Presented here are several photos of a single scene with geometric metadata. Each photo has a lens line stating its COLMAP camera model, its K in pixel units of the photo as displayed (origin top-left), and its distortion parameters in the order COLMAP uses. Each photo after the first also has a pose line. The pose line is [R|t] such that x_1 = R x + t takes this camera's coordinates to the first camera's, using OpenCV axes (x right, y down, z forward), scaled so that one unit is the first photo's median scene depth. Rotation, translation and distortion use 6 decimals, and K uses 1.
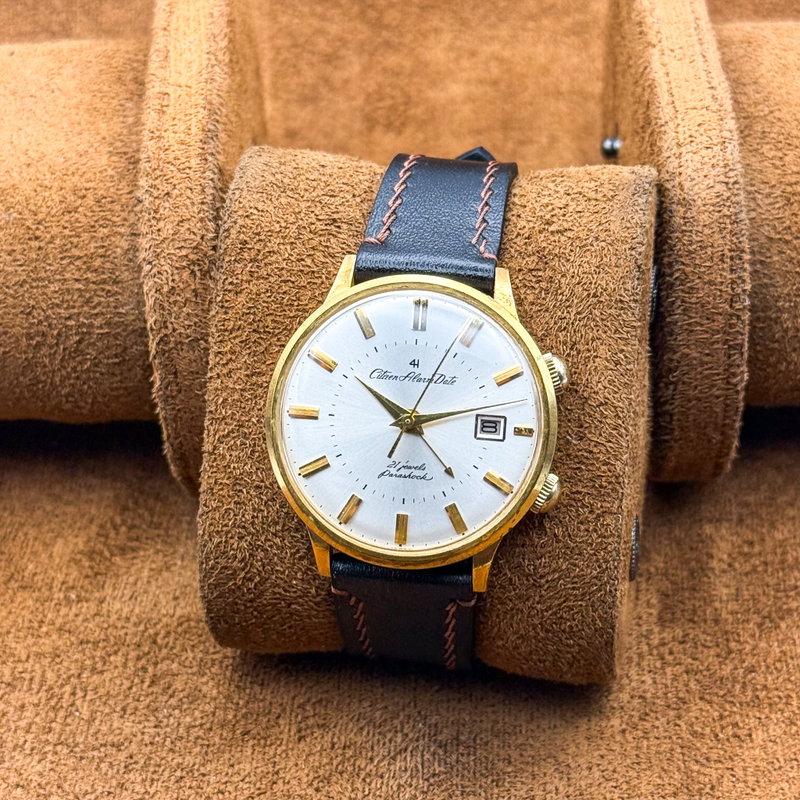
lens RADIAL K [[1905.7, 0, 400.0], [0, 1905.7, 400.0], [0, 0, 1]] dist [0.093628, 0.160599]
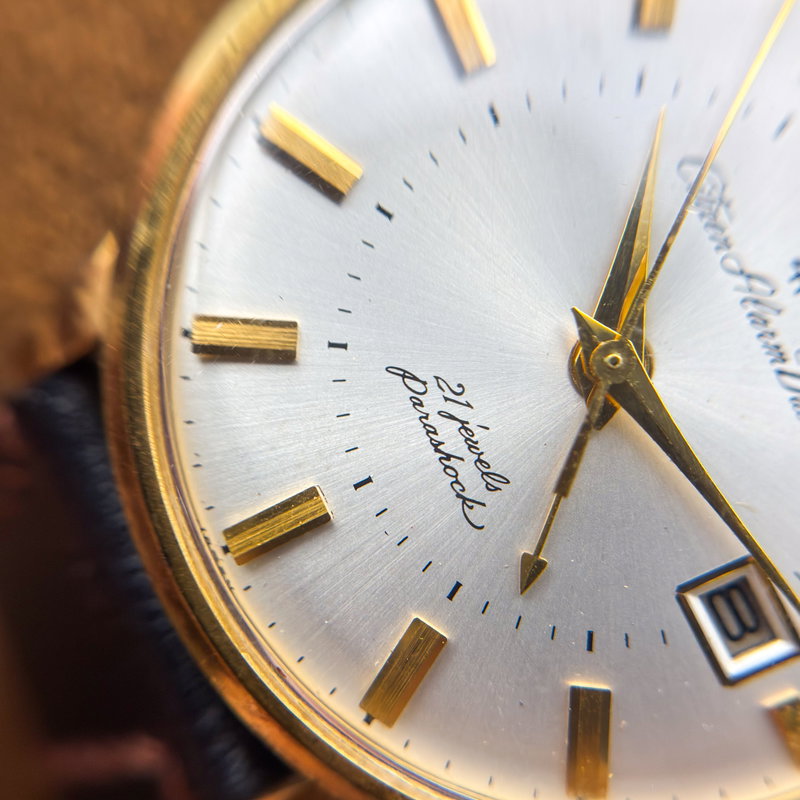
lens RADIAL K [[1263.0, 0, 400.0], [0, 1263.0, 400.0], [0, 0, 1]] dist [0.664287, -0.931090]
pose [[0.499951, 0.857297, 0.122847, -0.029220], [-0.864917, 0.501510, 0.020133, 0.036204], [-0.044349, -0.116318, 0.992221, 0.772441]]
